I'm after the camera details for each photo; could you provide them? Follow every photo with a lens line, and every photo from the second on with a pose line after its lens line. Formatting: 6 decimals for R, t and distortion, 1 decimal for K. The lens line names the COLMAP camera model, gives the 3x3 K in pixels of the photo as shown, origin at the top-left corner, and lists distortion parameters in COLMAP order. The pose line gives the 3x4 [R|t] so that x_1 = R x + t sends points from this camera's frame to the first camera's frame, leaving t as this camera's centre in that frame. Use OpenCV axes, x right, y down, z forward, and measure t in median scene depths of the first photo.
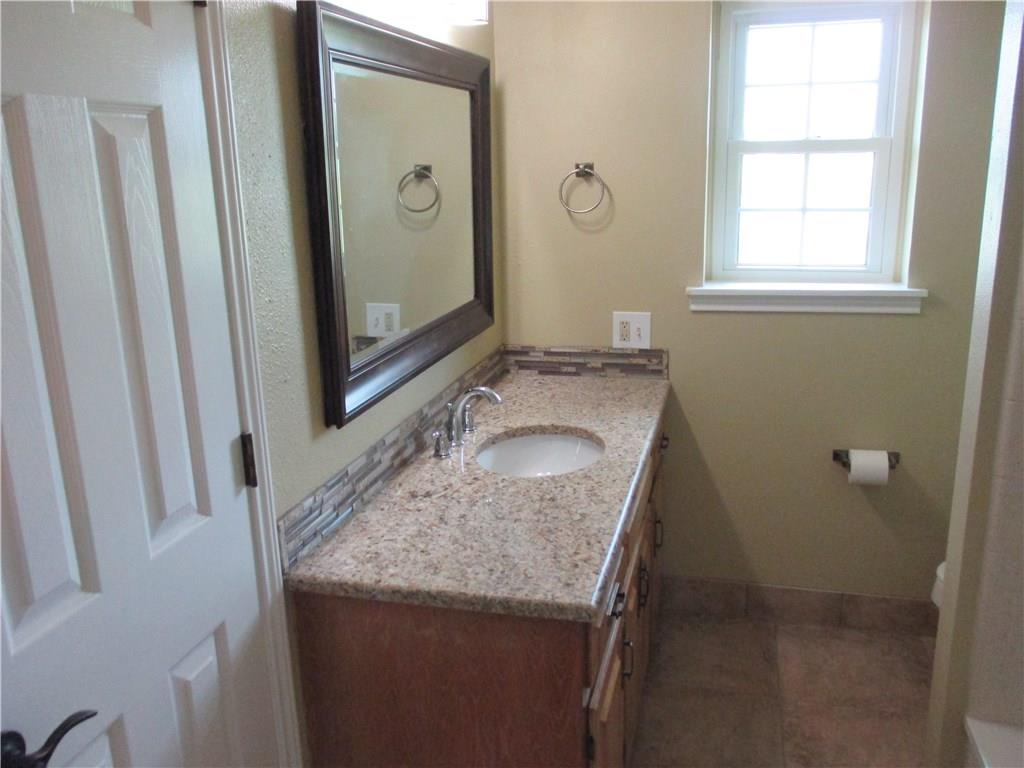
lens RADIAL K [[849.0, 0, 492.9], [0, 849.0, 382.5], [0, 0, 1]] dist [-0.031163, 0.006558]
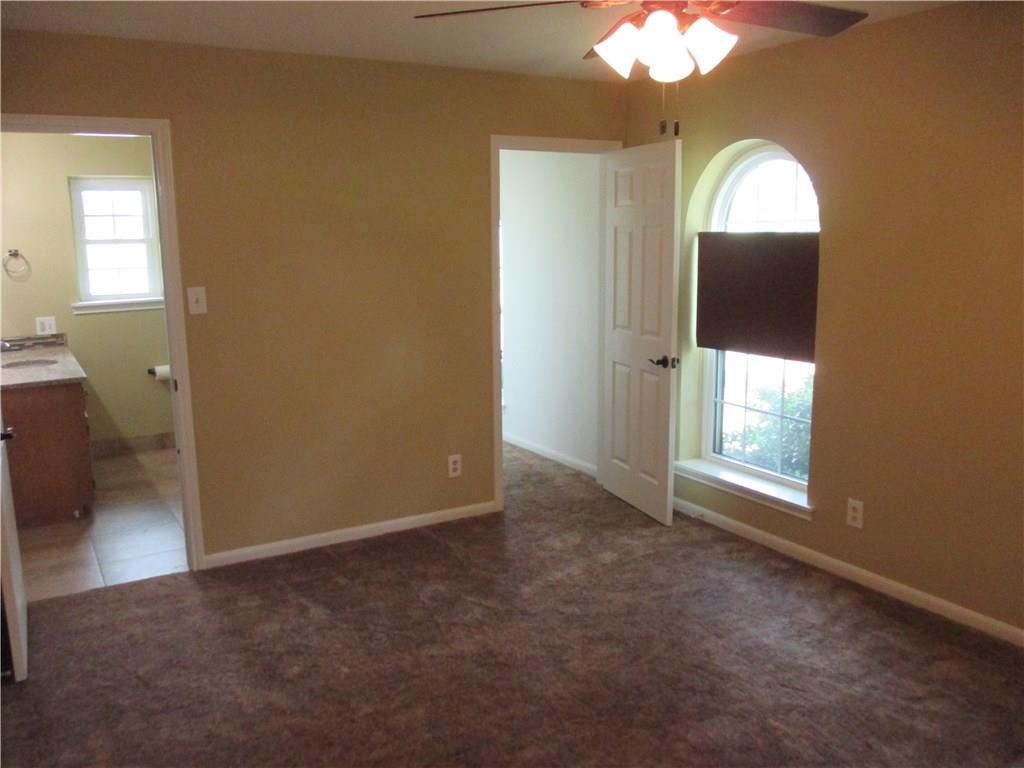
lens RADIAL K [[849.0, 0, 492.9], [0, 849.0, 382.5], [0, 0, 1]] dist [-0.031163, 0.006558]
pose [[0.693988, -0.109250, 0.711649, -0.586511], [0.180864, 0.983179, -0.025441, 0.339457], [-0.696899, 0.146368, 0.702074, -1.269835]]
